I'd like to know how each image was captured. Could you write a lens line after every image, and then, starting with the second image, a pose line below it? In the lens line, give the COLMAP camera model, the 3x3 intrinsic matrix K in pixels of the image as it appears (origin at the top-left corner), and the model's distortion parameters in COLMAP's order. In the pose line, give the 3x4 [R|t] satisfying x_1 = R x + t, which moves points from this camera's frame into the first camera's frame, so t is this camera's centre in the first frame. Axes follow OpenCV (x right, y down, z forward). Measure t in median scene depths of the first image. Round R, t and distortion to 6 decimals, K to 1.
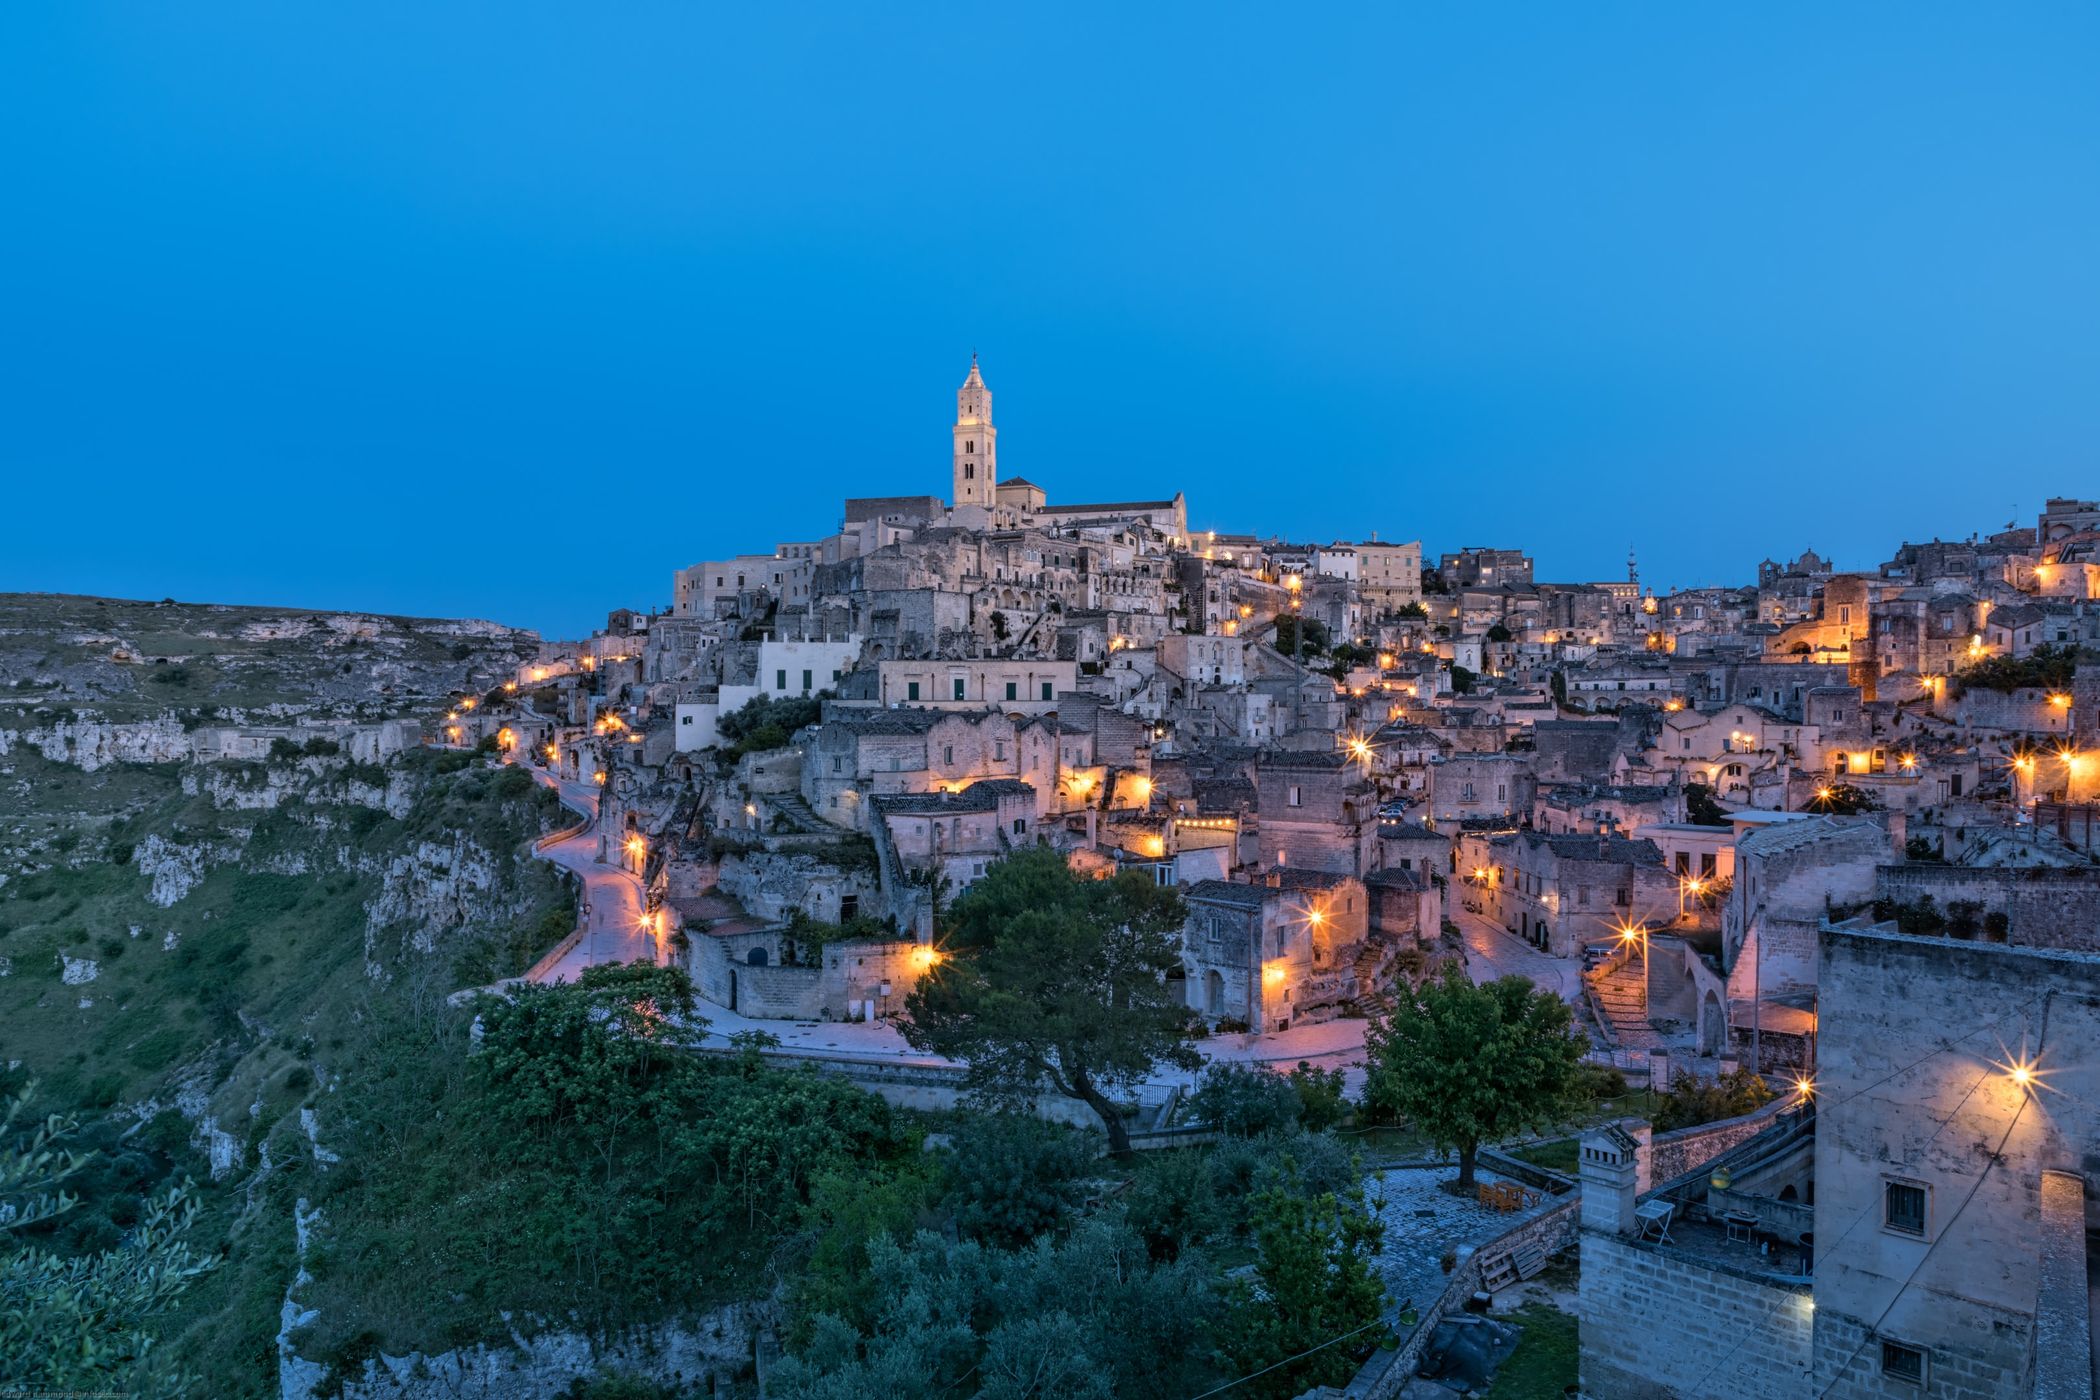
lens RADIAL K [[1704.0, 0, 1054.3], [0, 1704.0, 727.3], [0, 0, 1]] dist [-0.048280, 0.015726]
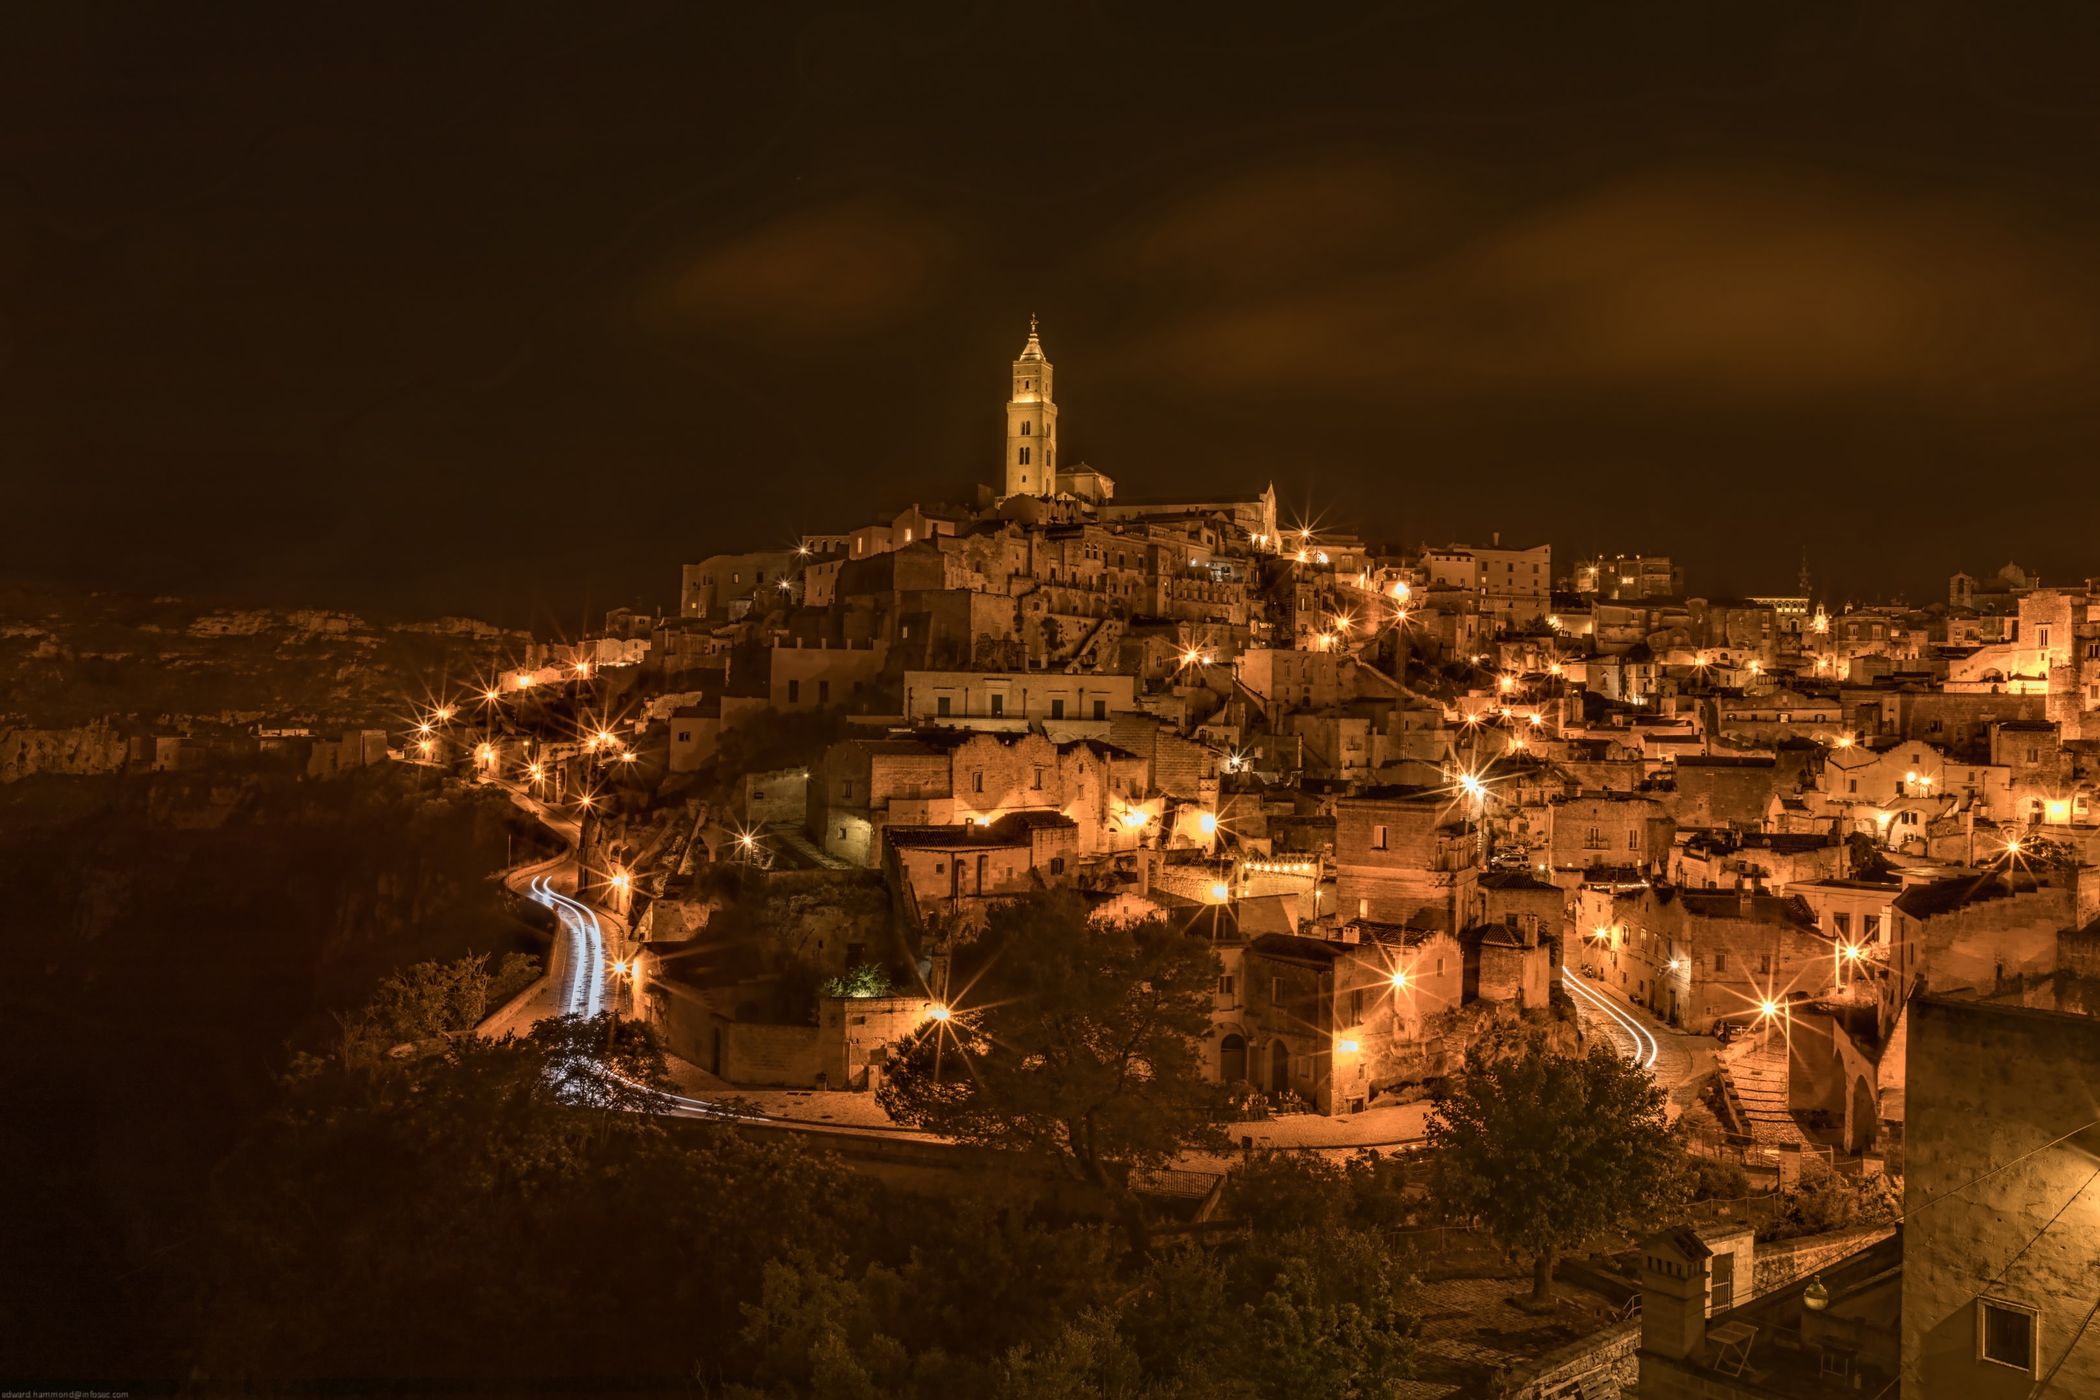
lens RADIAL K [[1974.3, 0, 1093.7], [0, 1974.3, 690.8], [0, 0, 1]] dist [-0.027300, -0.008380]
pose [[0.999571, 0.017811, -0.023236, 0.014432], [-0.018561, 0.999300, -0.032487, 0.001367], [0.022641, 0.032904, 0.999202, 0.002919]]
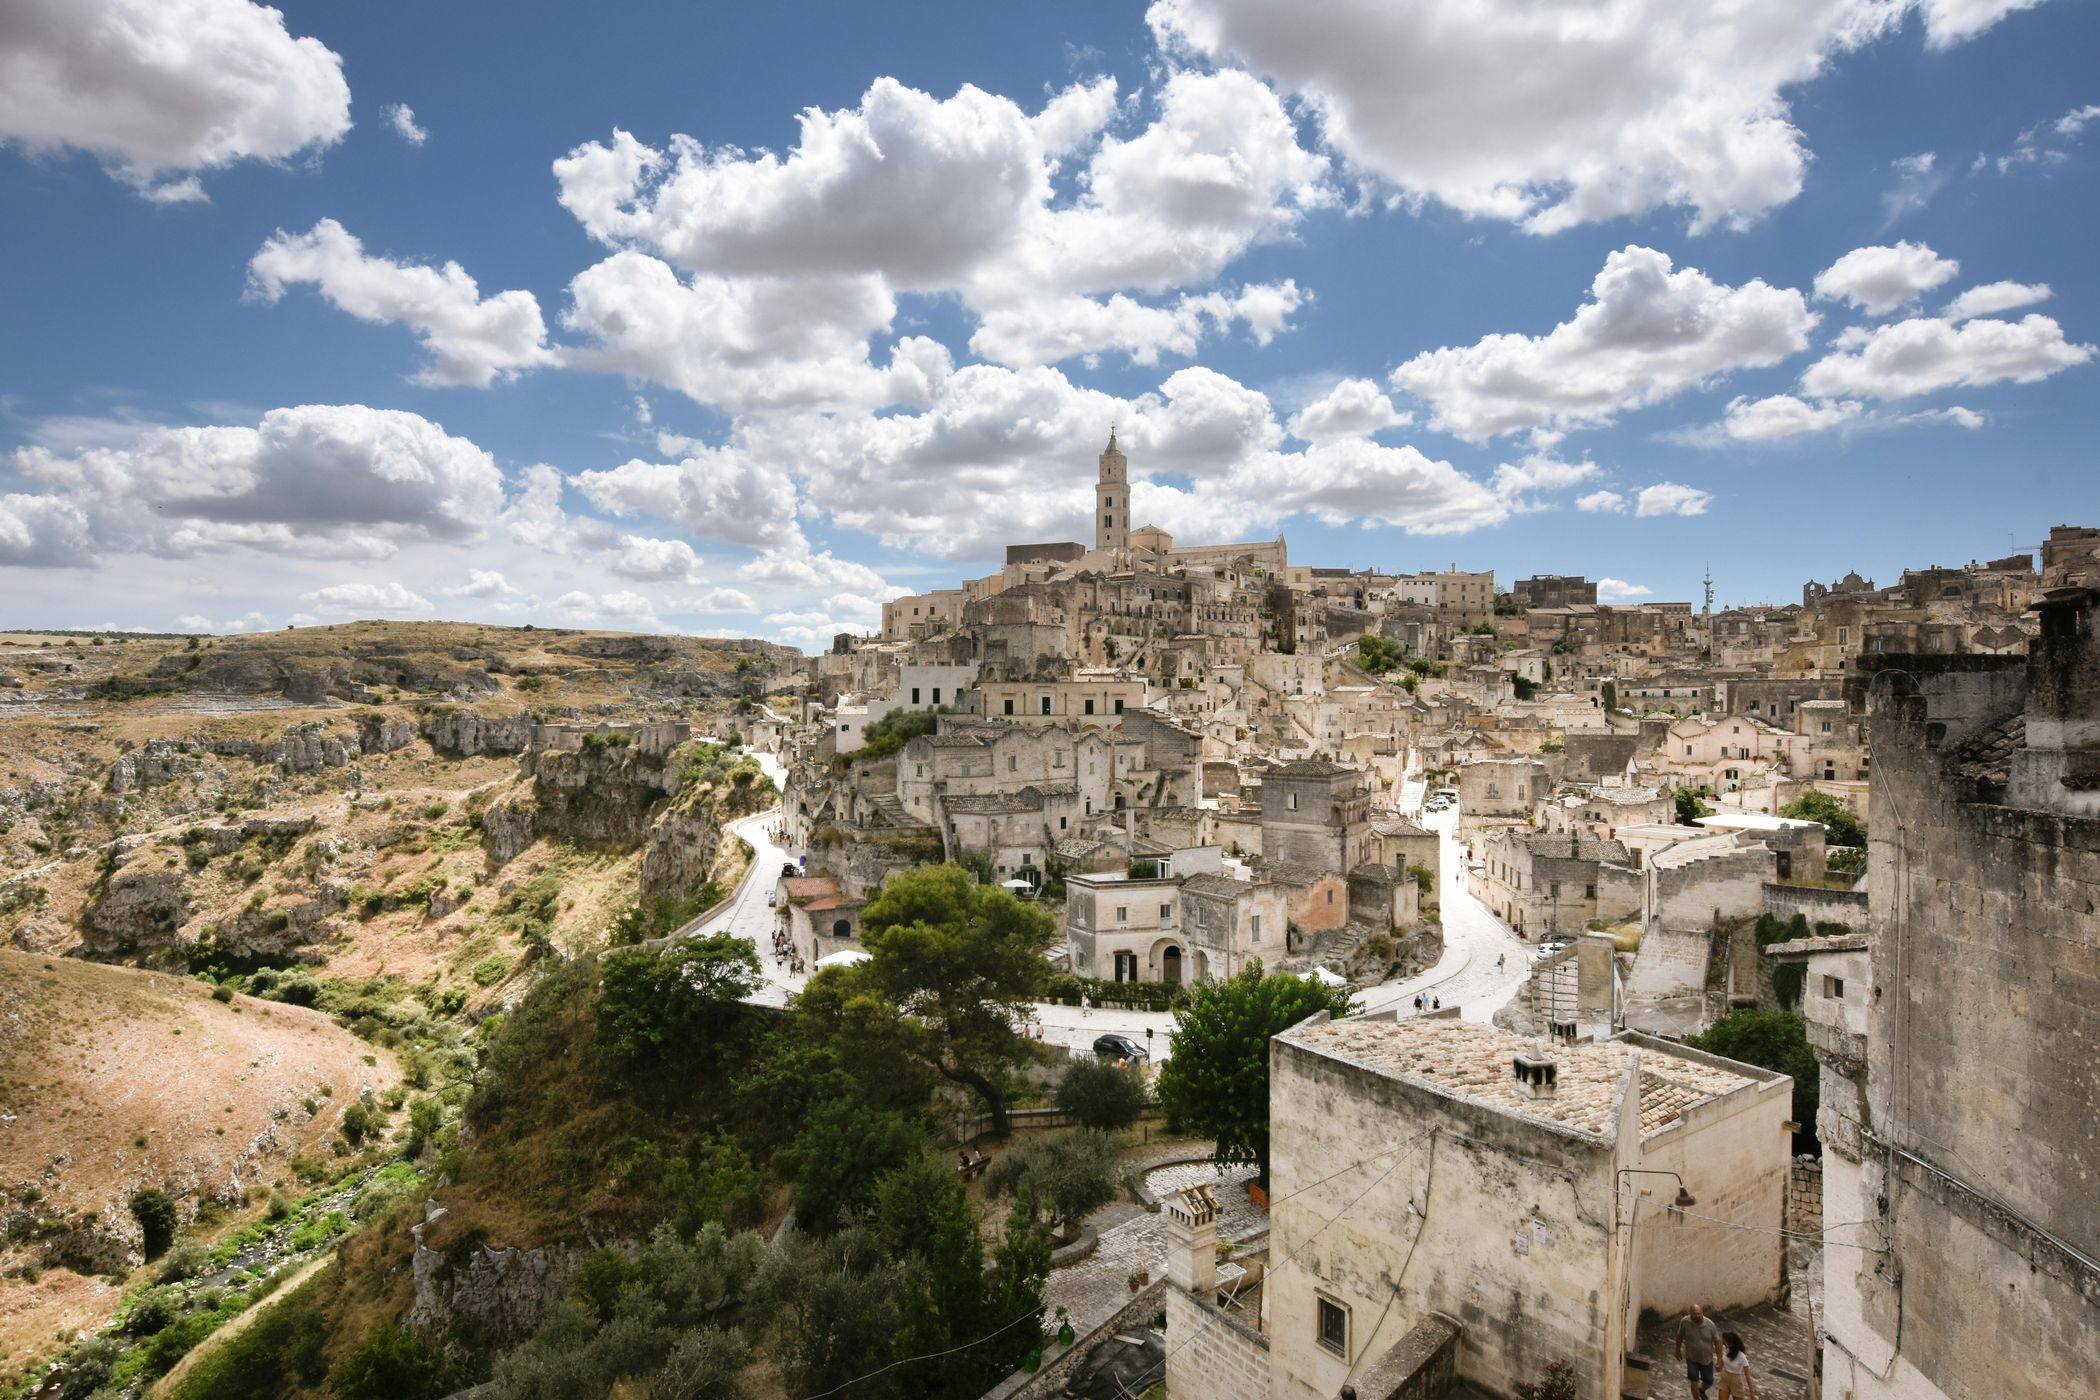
lens RADIAL K [[1346.5, 0, 1058.4], [0, 1346.5, 675.6], [0, 0, 1]] dist [-0.018687, -0.001602]
pose [[0.987787, -0.002658, -0.155785, 0.093902], [-0.001530, 0.999641, -0.026755, -0.016008], [0.155800, 0.026666, 0.987429, 0.034670]]
